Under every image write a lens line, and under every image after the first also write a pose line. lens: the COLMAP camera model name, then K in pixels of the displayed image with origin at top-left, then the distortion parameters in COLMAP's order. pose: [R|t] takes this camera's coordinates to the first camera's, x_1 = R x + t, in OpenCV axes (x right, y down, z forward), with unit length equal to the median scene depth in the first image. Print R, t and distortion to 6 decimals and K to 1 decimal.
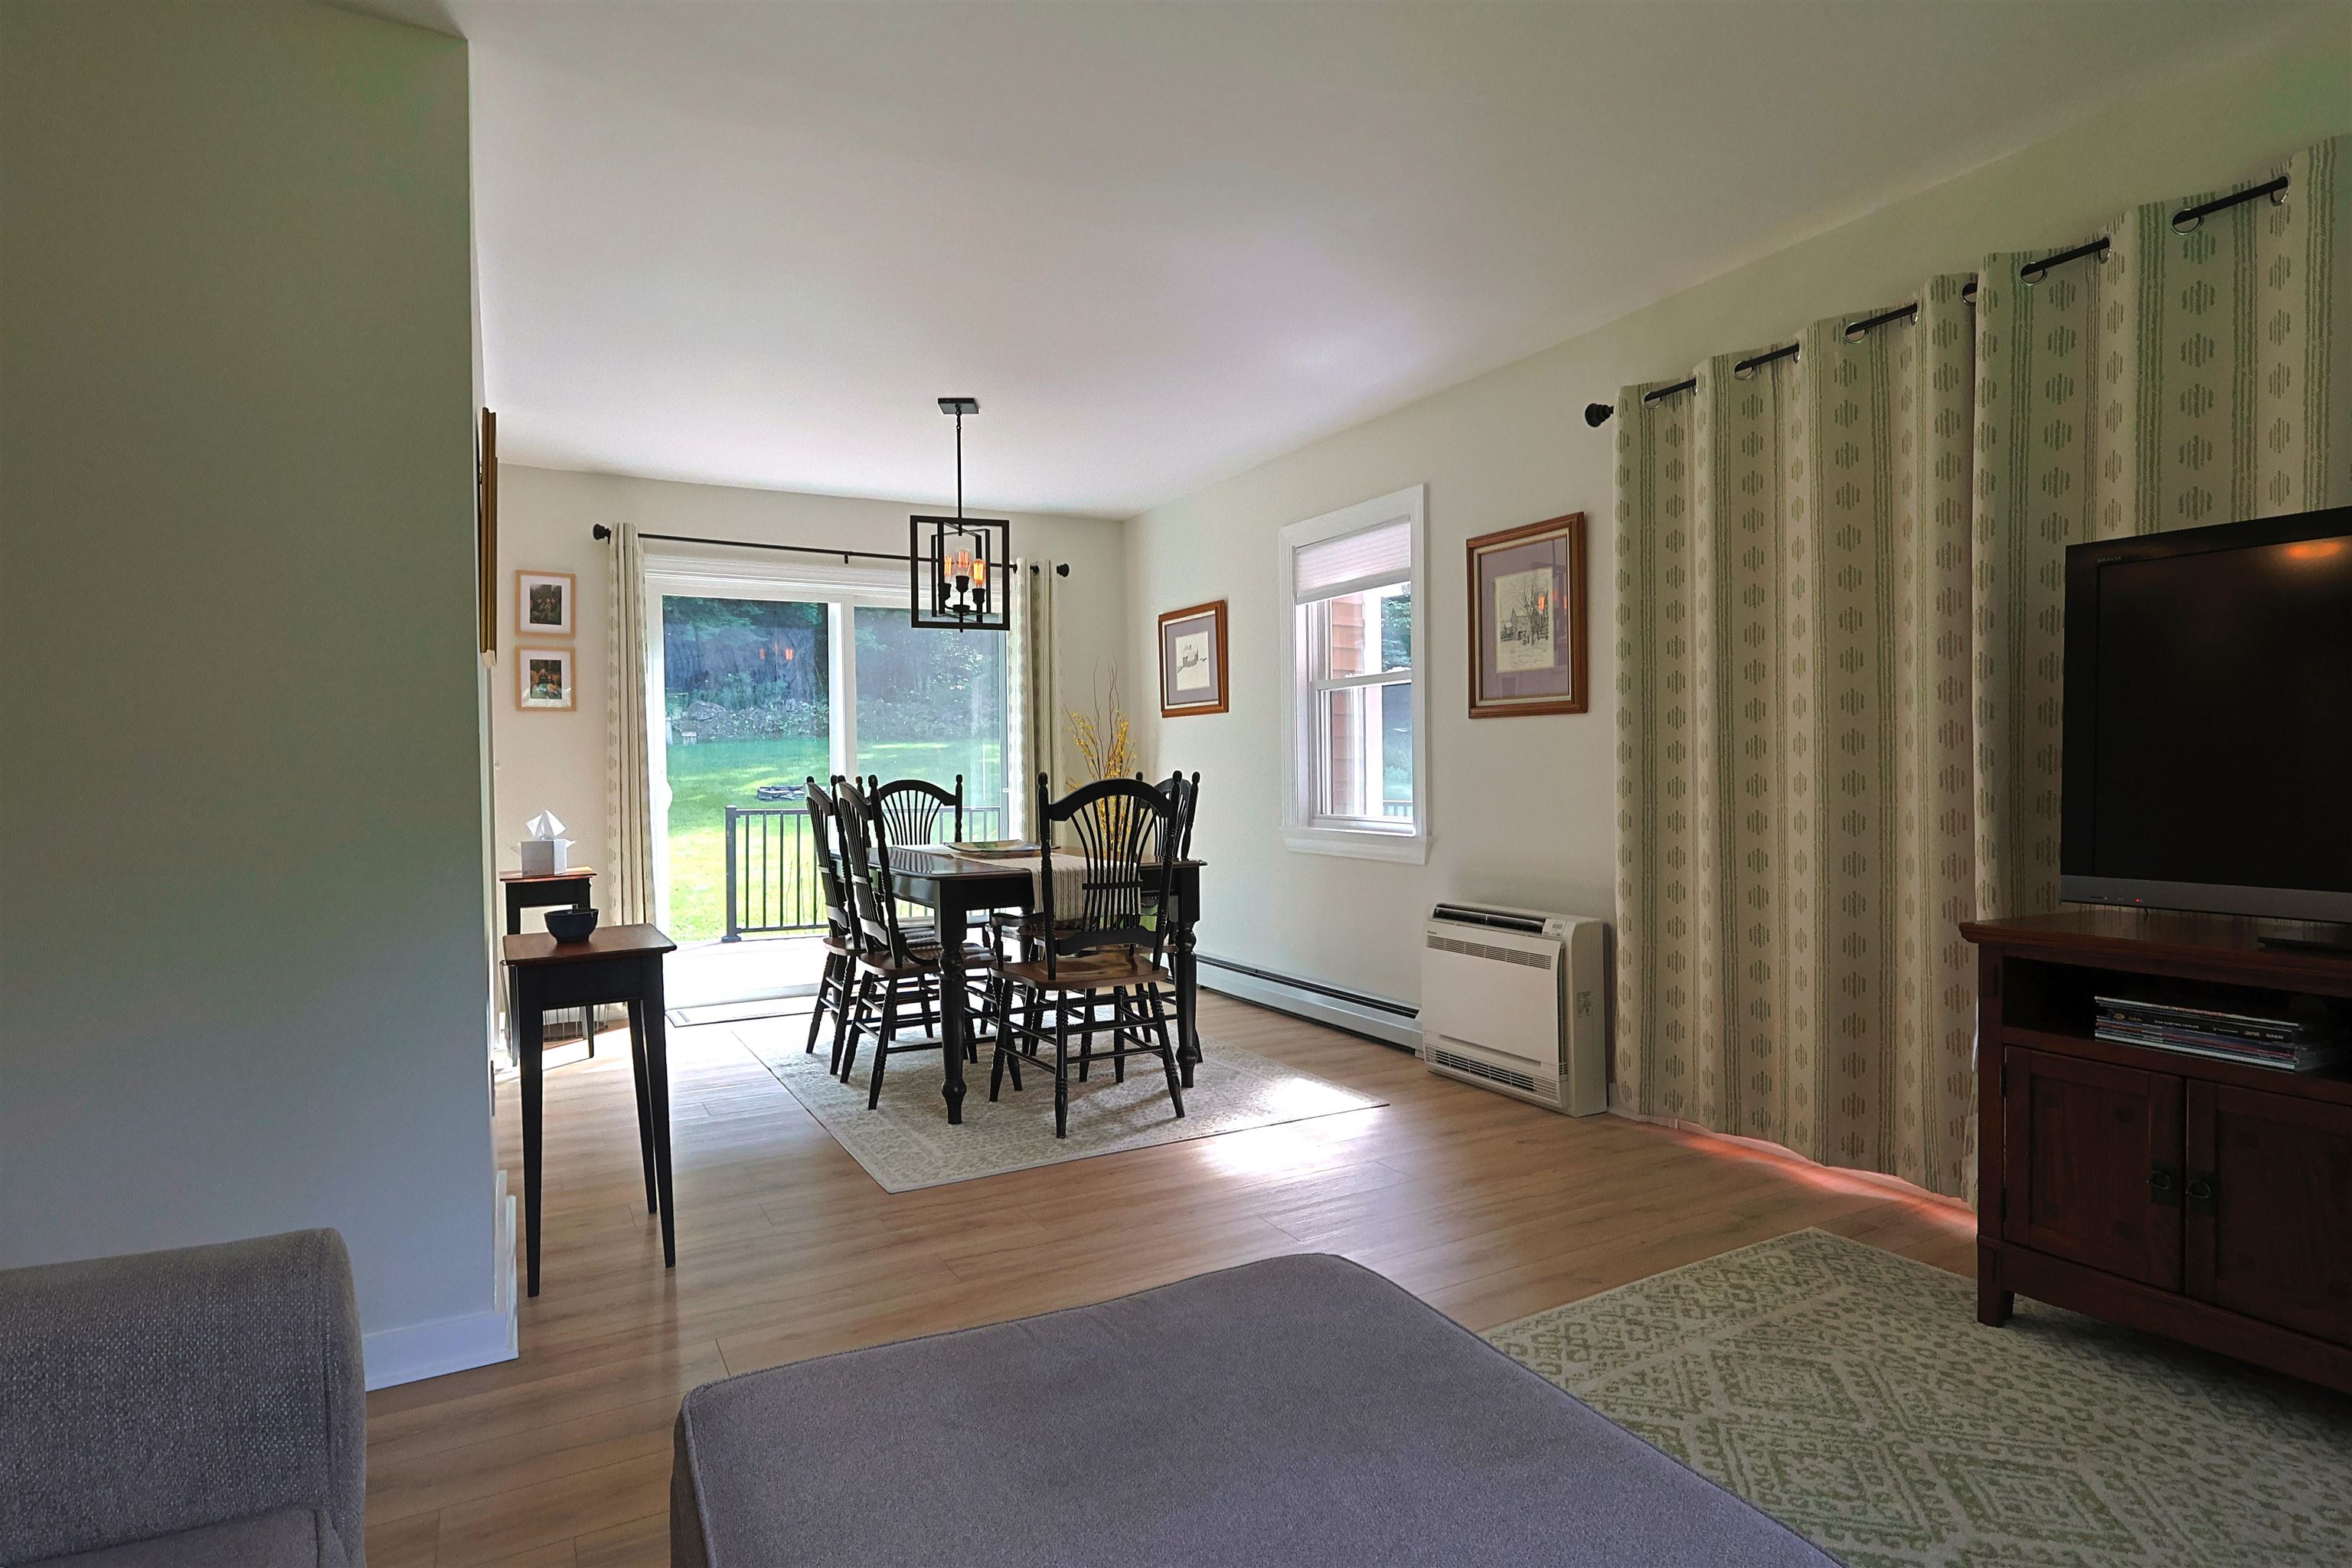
lens RADIAL K [[1254.2, 0, 1176.0], [0, 1254.2, 784.0], [0, 0, 1]] dist [0.002642, 0.001053]
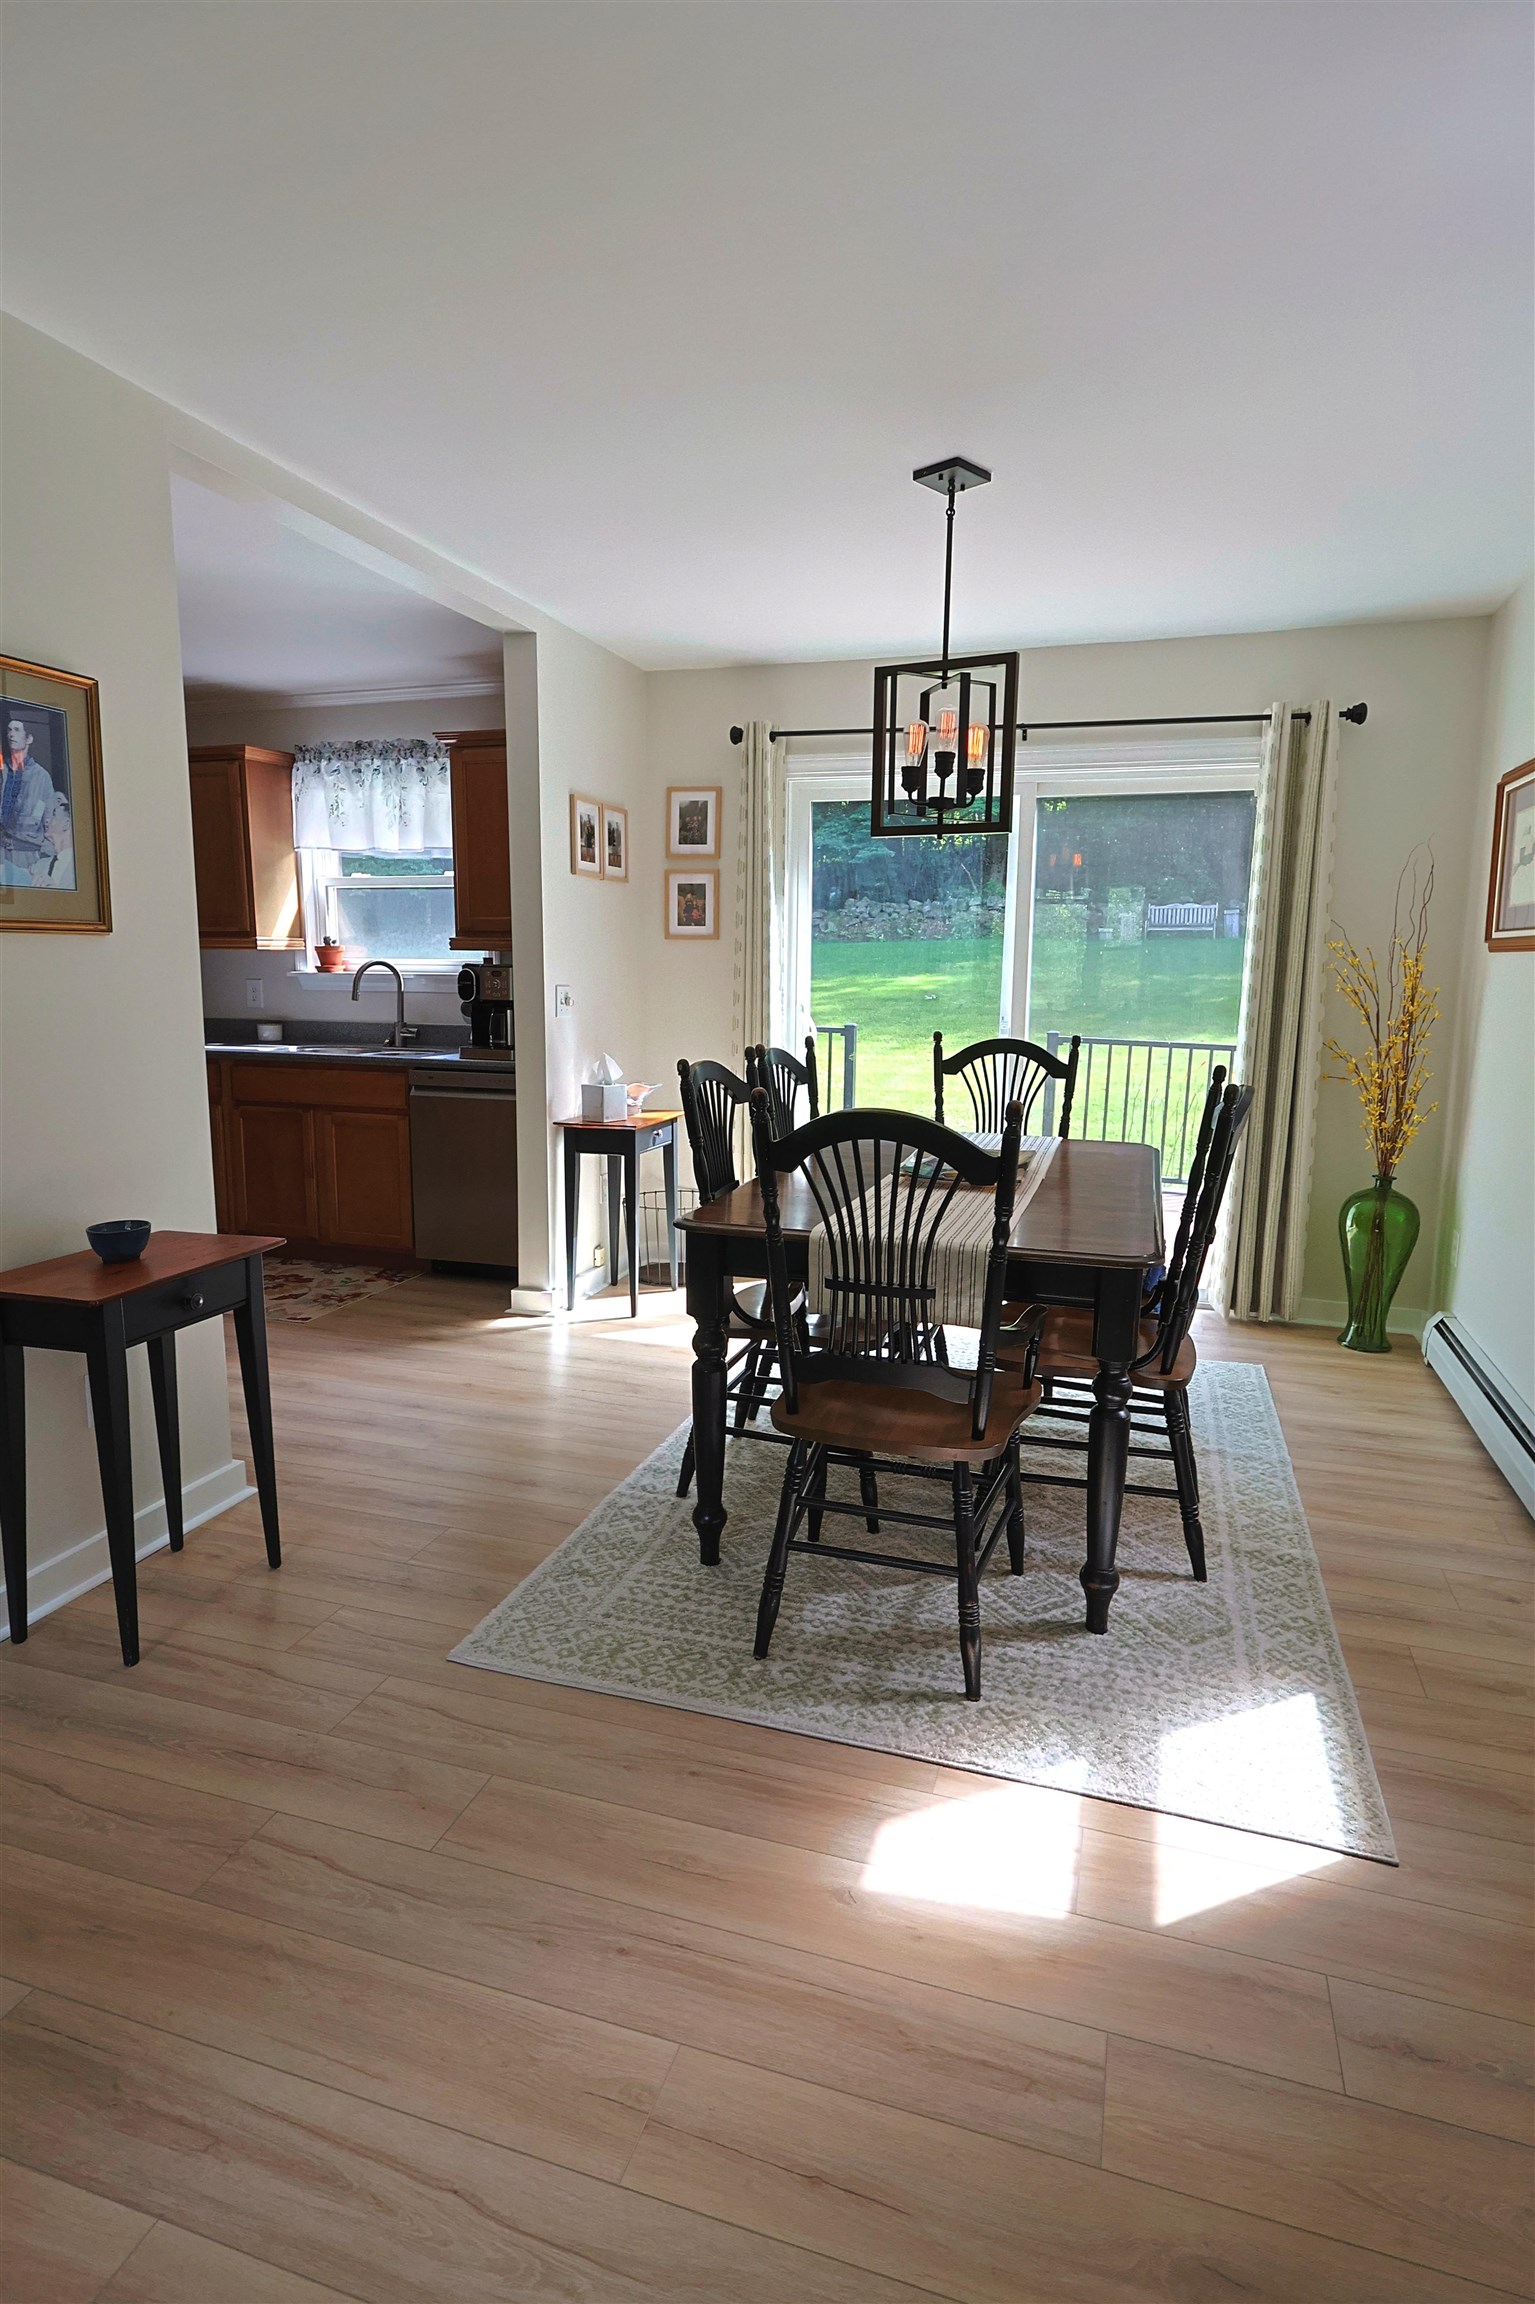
lens RADIAL K [[1232.3, 0, 767.5], [0, 1232.3, 1152.0], [0, 0, 1]] dist [-0.001299, -0.000329]
pose [[0.682566, 0.135874, -0.718082, 0.252340], [-0.029821, 0.986925, 0.158398, -0.055762], [0.730215, -0.086703, 0.677693, 0.459467]]
